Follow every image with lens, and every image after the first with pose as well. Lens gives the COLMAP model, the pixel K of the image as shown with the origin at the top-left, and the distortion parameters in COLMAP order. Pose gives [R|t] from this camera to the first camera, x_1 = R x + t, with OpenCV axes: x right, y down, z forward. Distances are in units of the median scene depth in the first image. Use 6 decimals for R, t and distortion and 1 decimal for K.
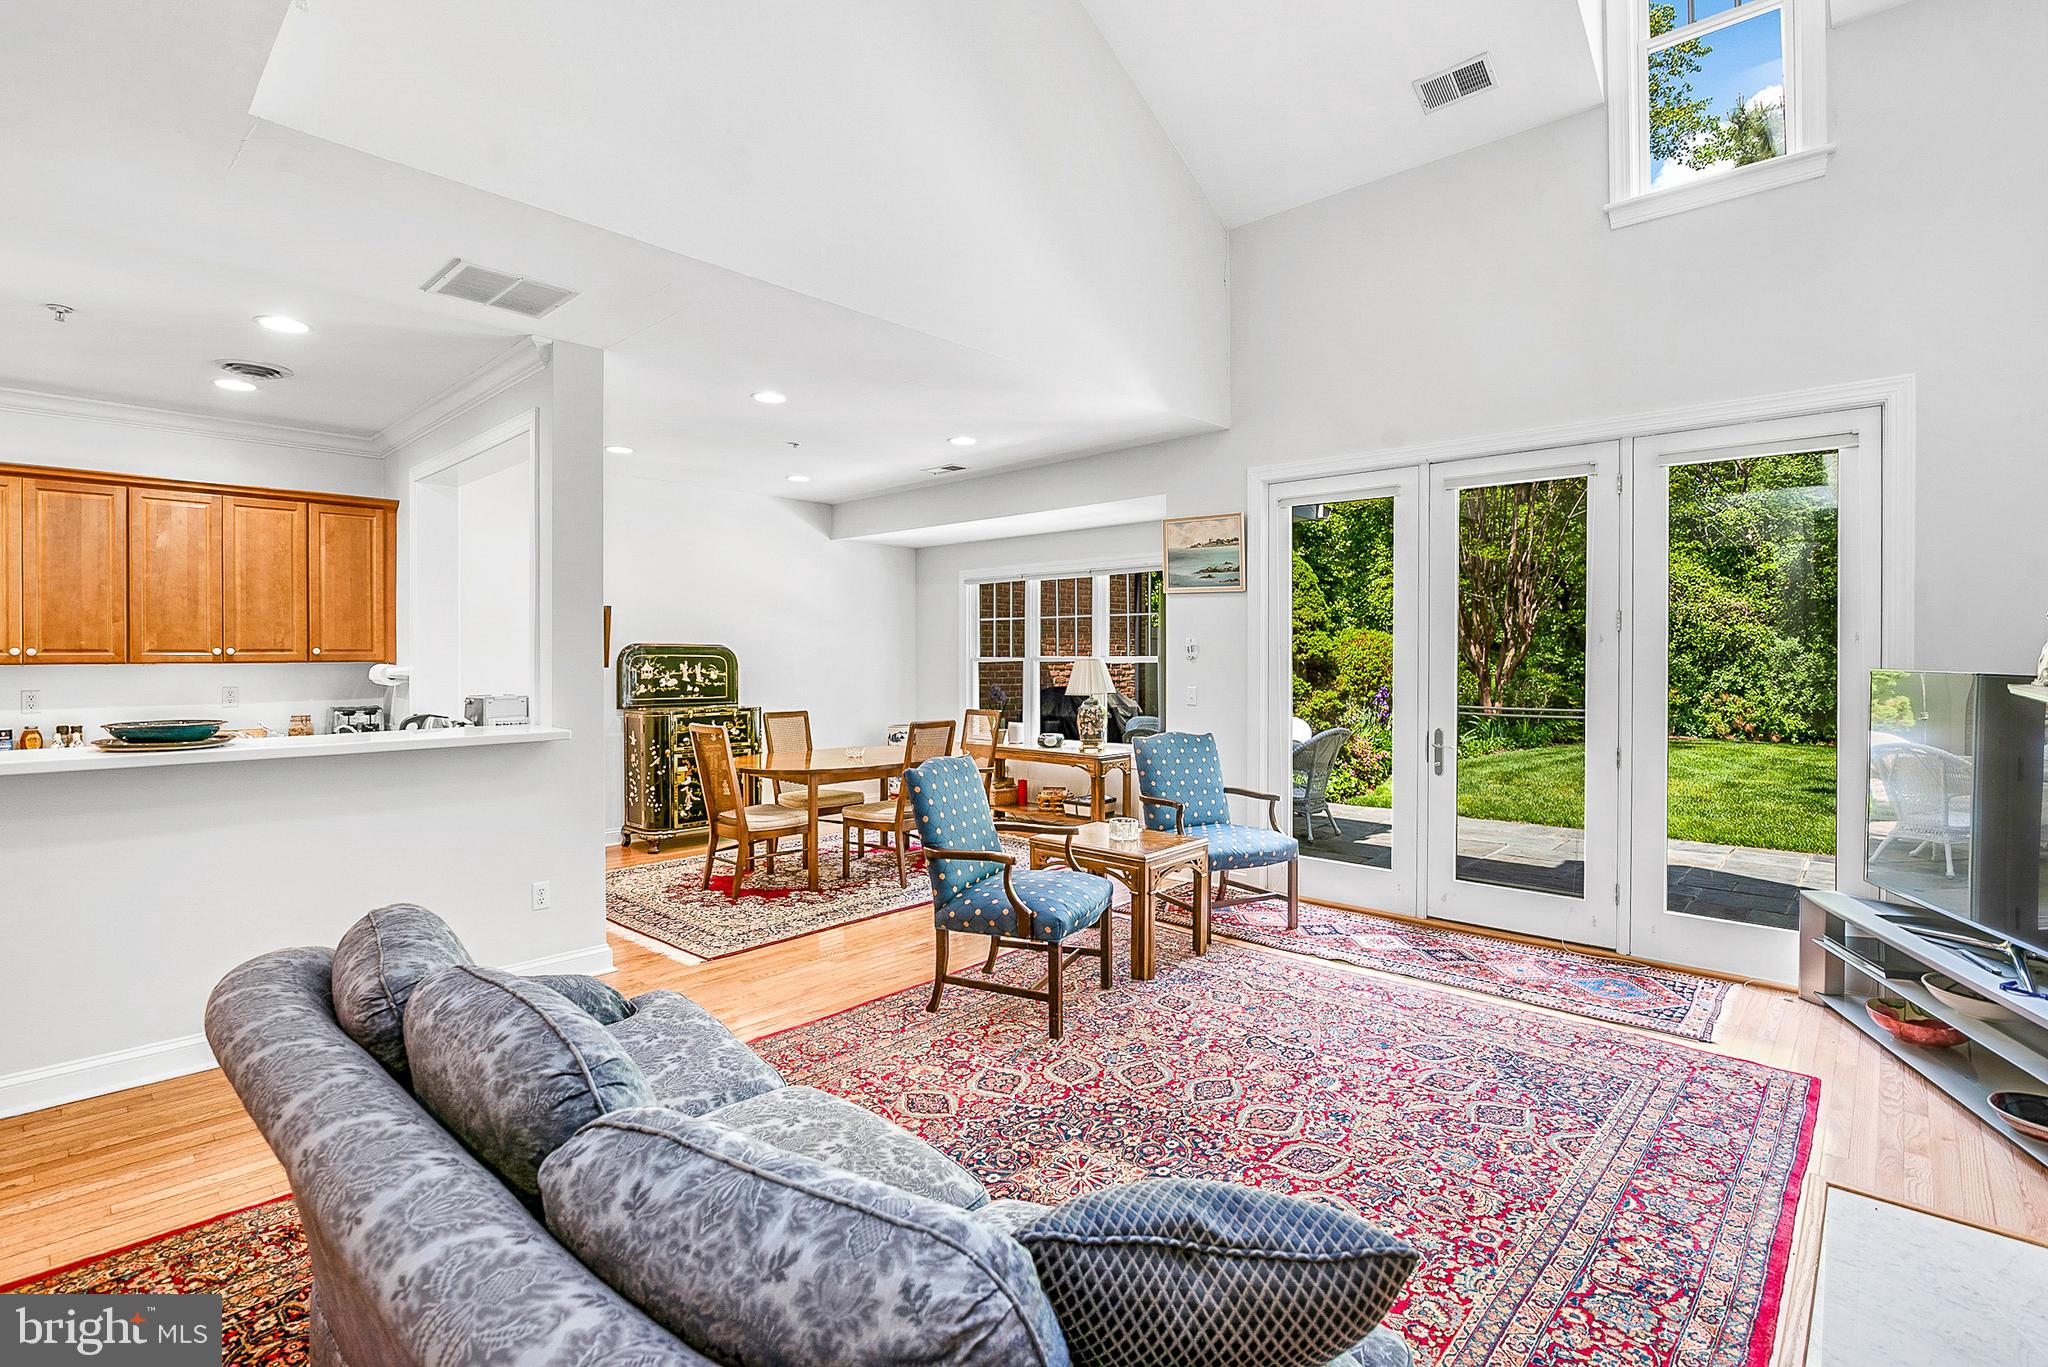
lens RADIAL K [[972.0, 0, 1007.6], [0, 972.0, 666.1], [0, 0, 1]] dist [-0.016814, -0.001518]
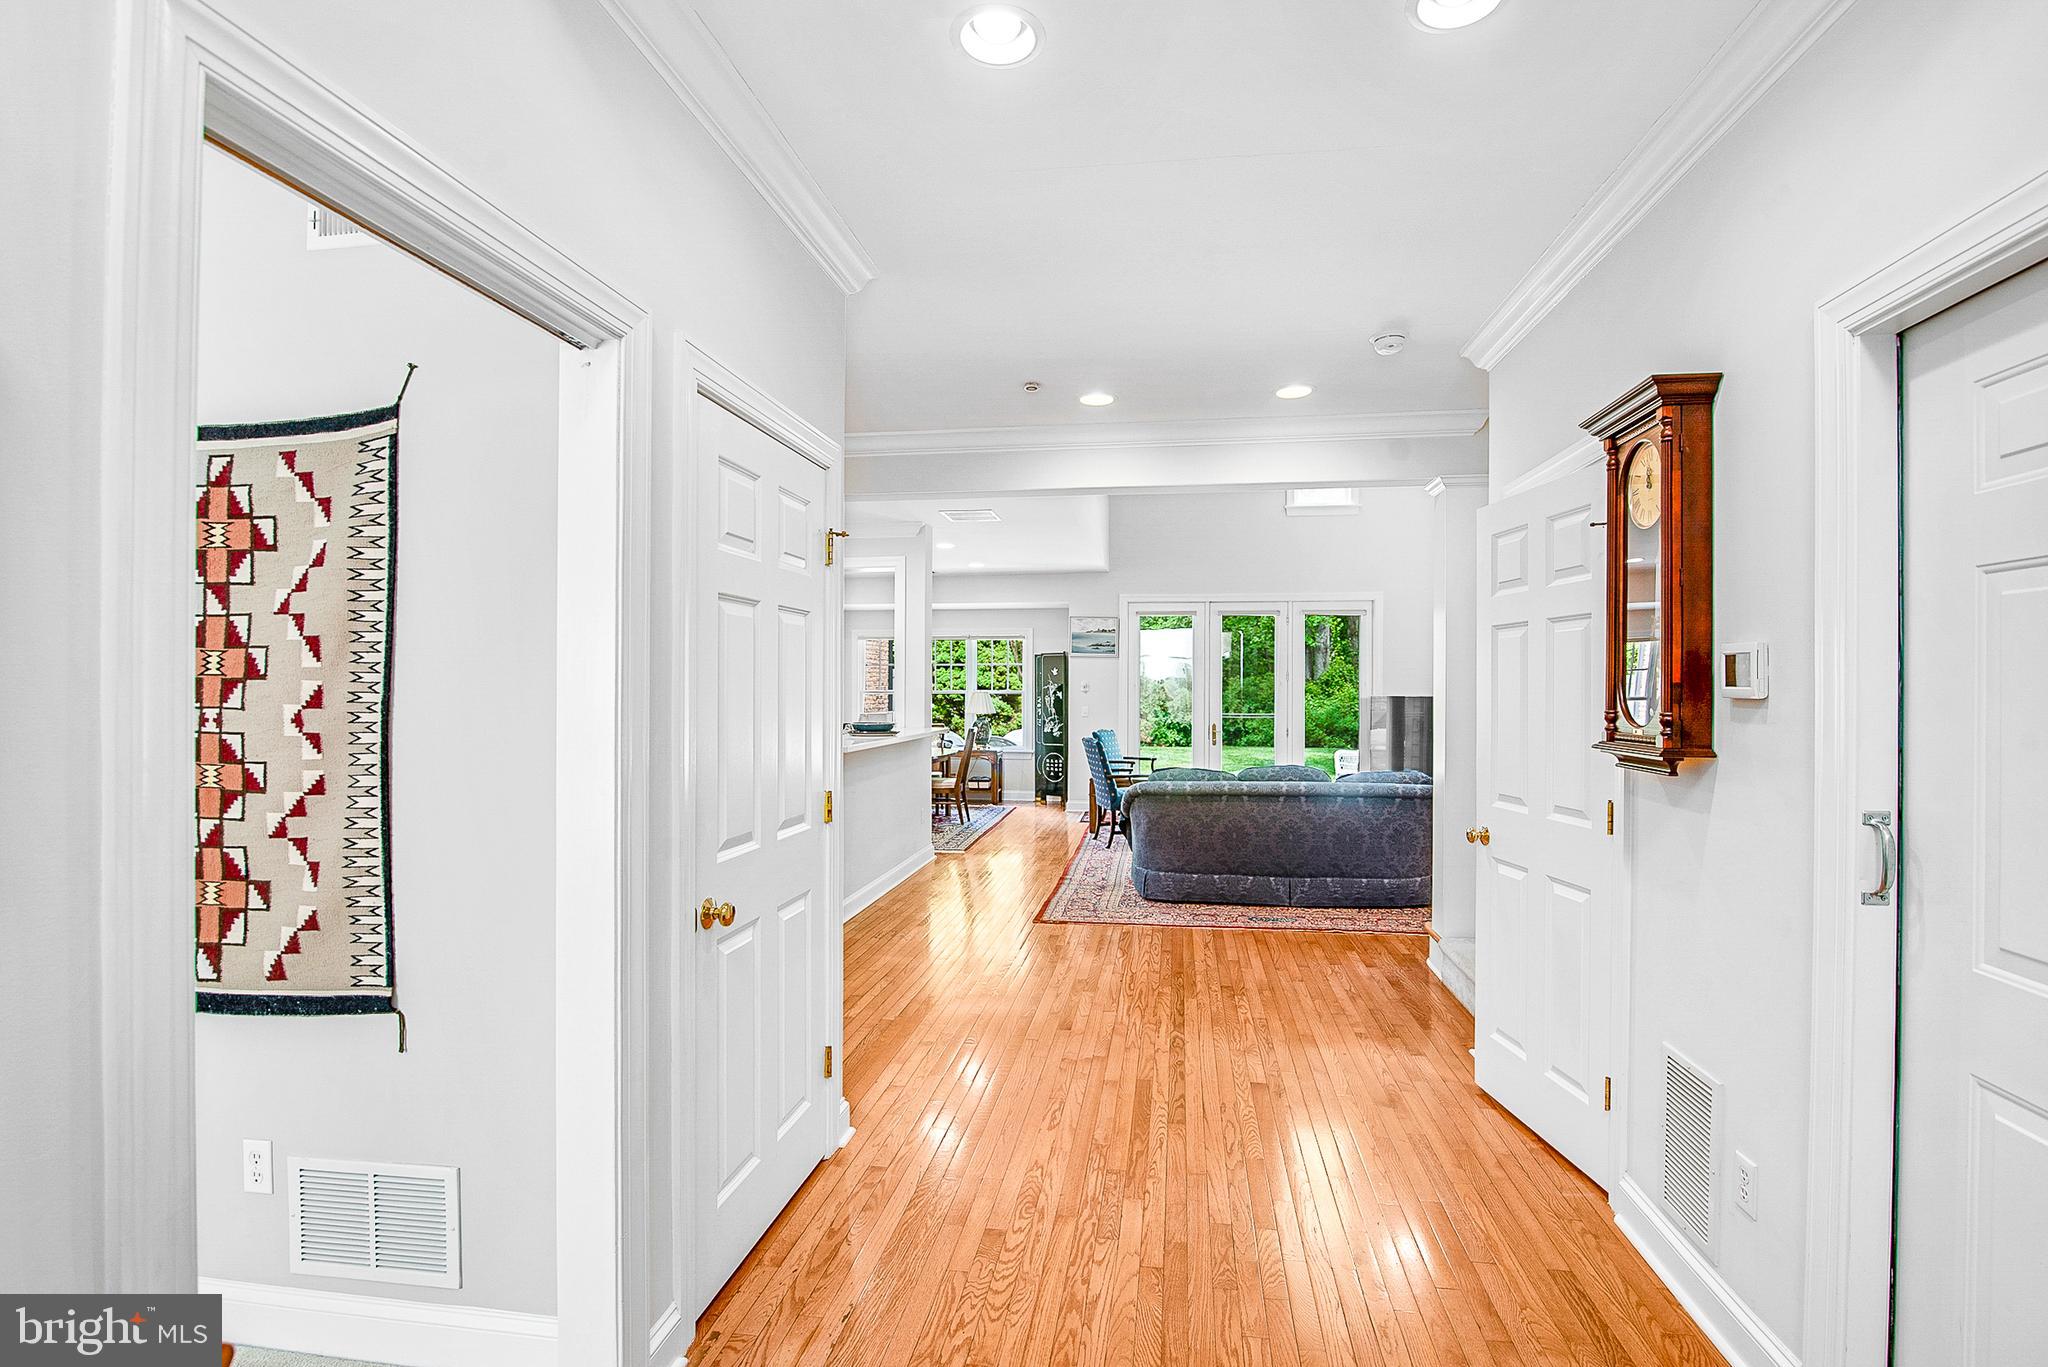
lens RADIAL K [[972.0, 0, 1039.3], [0, 972.0, 682.7], [0, 0, 1]] dist [-0.016814, -0.001518]
pose [[0.815112, 0.004453, 0.579286, -0.969099], [0.001798, 0.999946, -0.010216, -0.007402], [-0.579300, 0.009369, 0.815060, -0.463848]]
